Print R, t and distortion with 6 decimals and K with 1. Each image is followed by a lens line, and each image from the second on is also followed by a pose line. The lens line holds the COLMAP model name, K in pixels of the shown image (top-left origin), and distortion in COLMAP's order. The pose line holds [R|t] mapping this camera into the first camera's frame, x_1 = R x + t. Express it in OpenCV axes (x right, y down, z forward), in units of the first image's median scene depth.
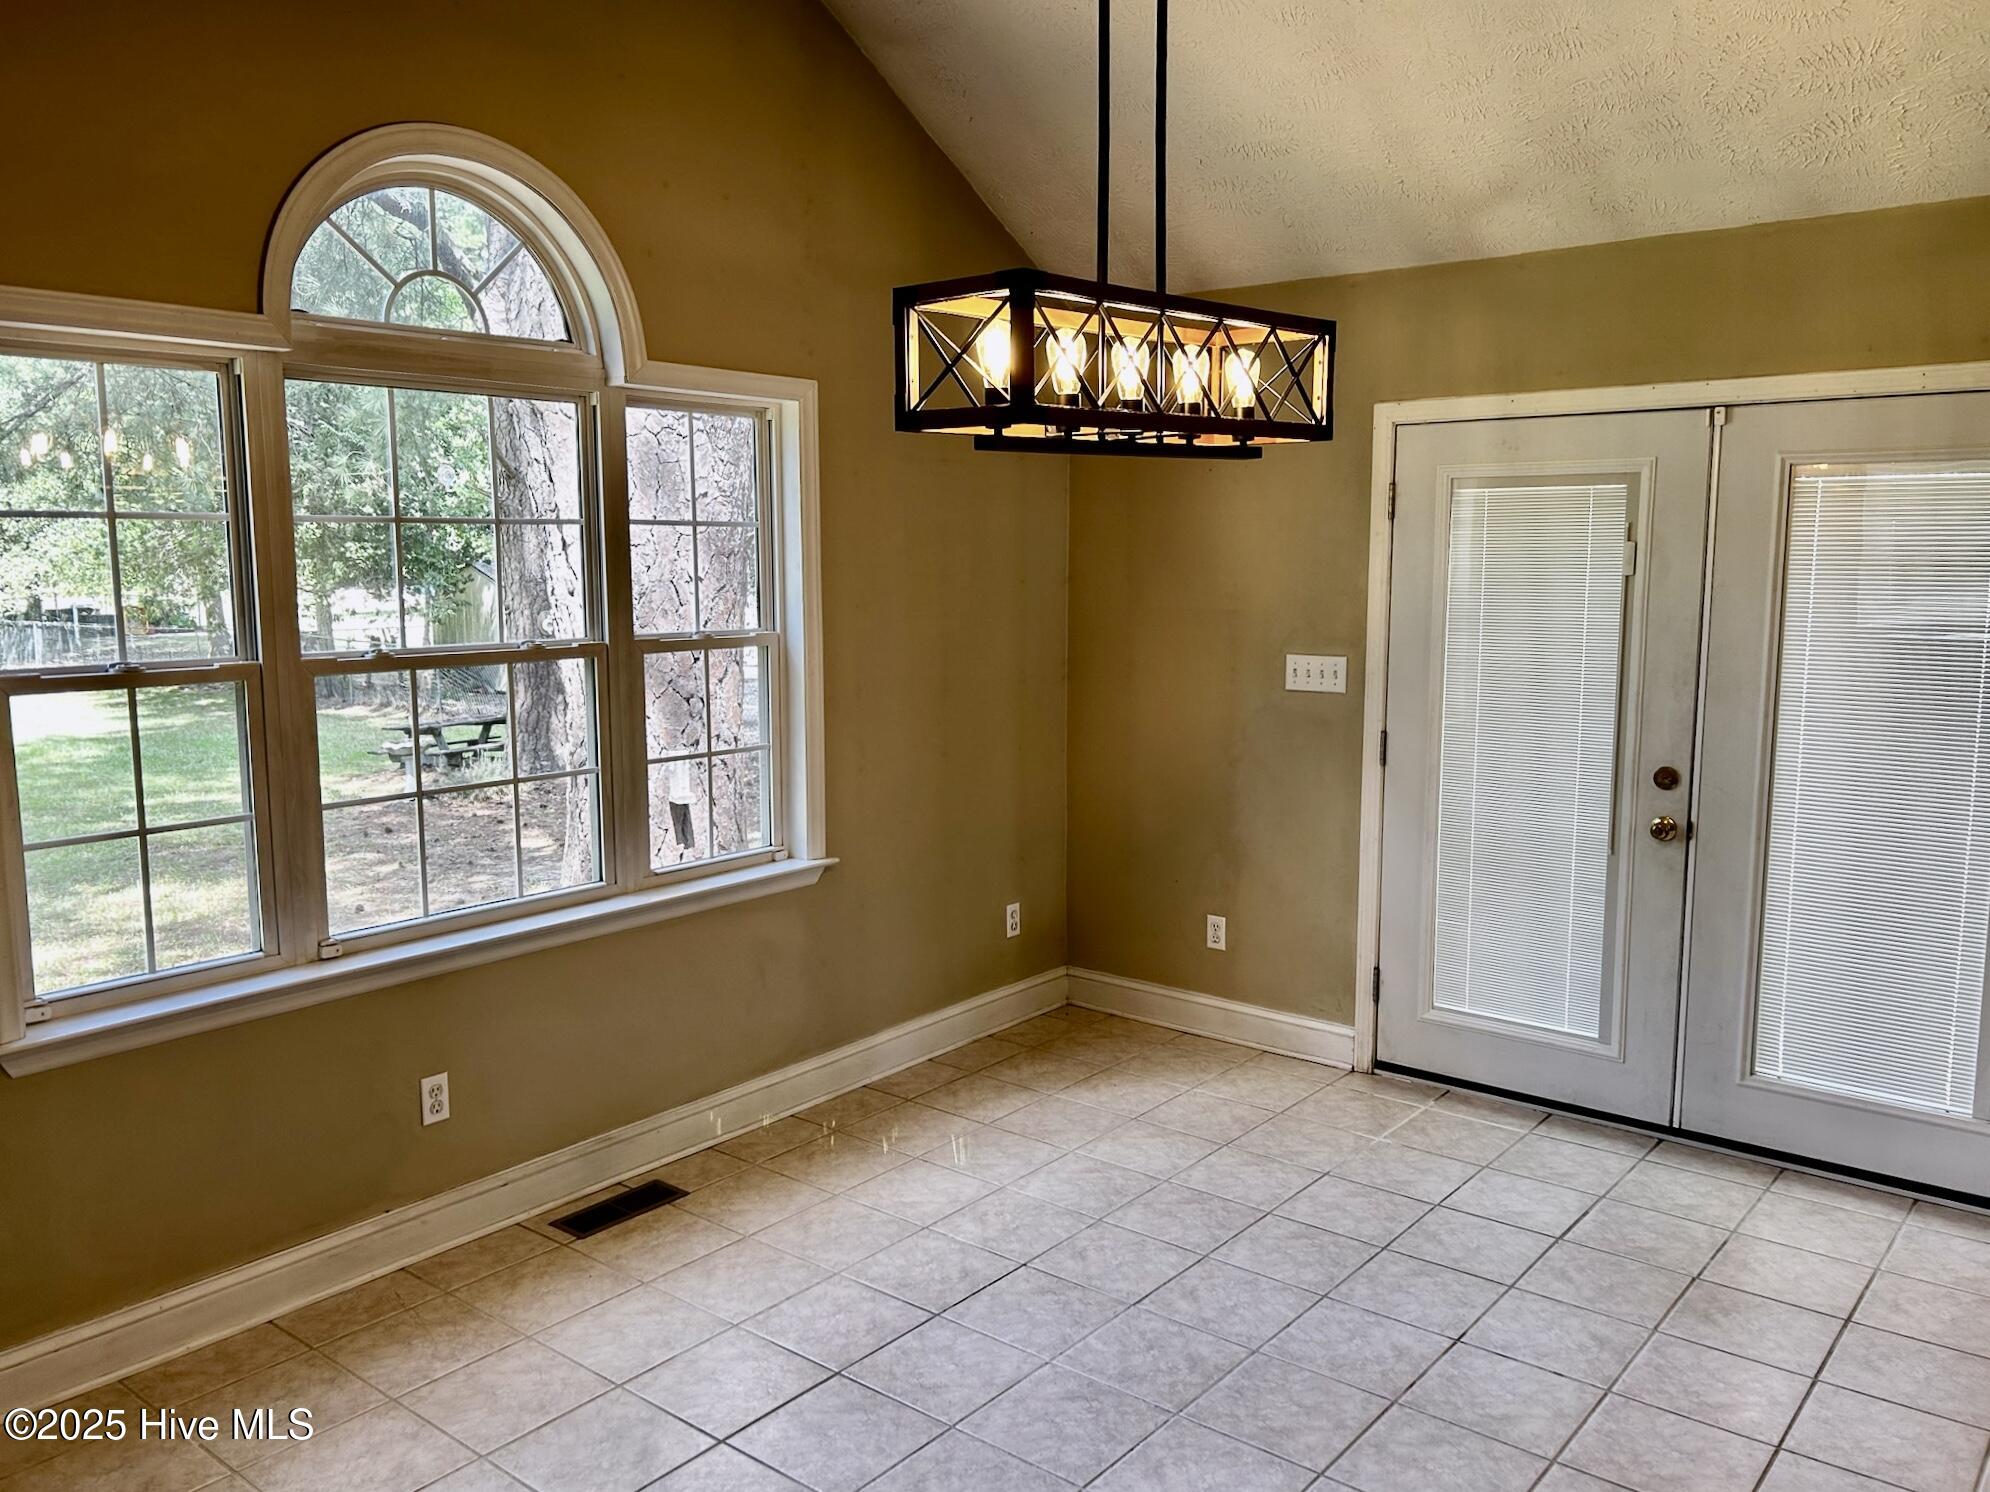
lens RADIAL K [[1551.4, 0, 1007.4], [0, 1551.4, 758.5], [0, 0, 1]] dist [0.058068, -0.026271]
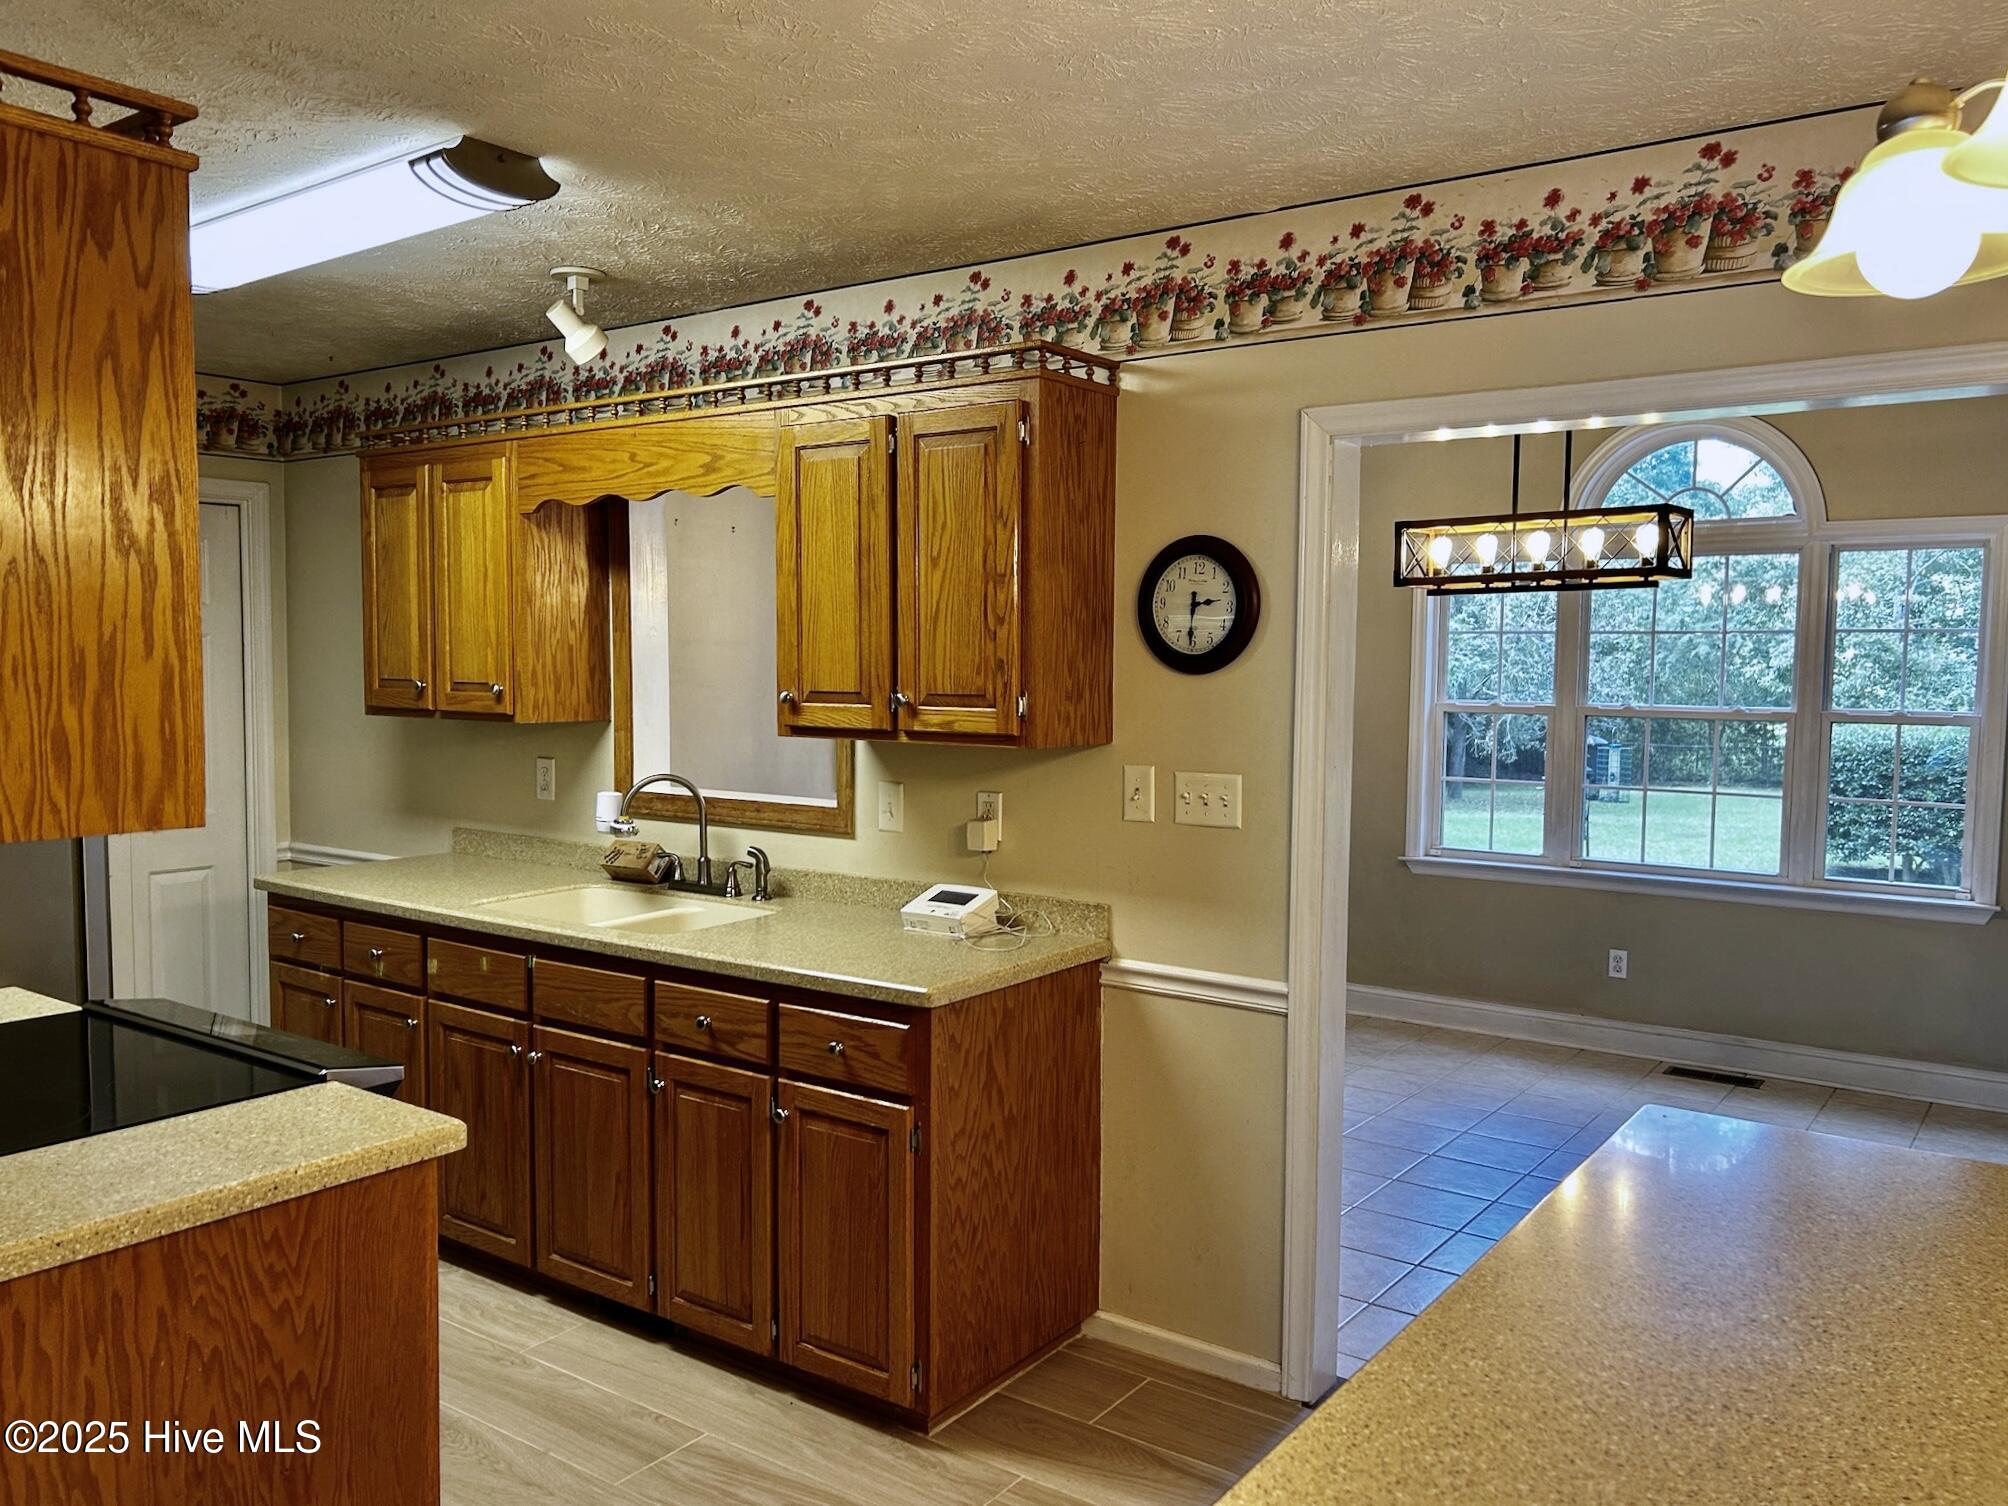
lens RADIAL K [[1565.5, 0, 1013.8], [0, 1565.5, 756.0], [0, 0, 1]] dist [0.058068, -0.026271]
pose [[0.045104, 0.067737, -0.996683, 1.199255], [-0.140559, 0.988204, 0.060799, -0.019294], [0.989044, 0.137351, 0.054093, 0.192235]]
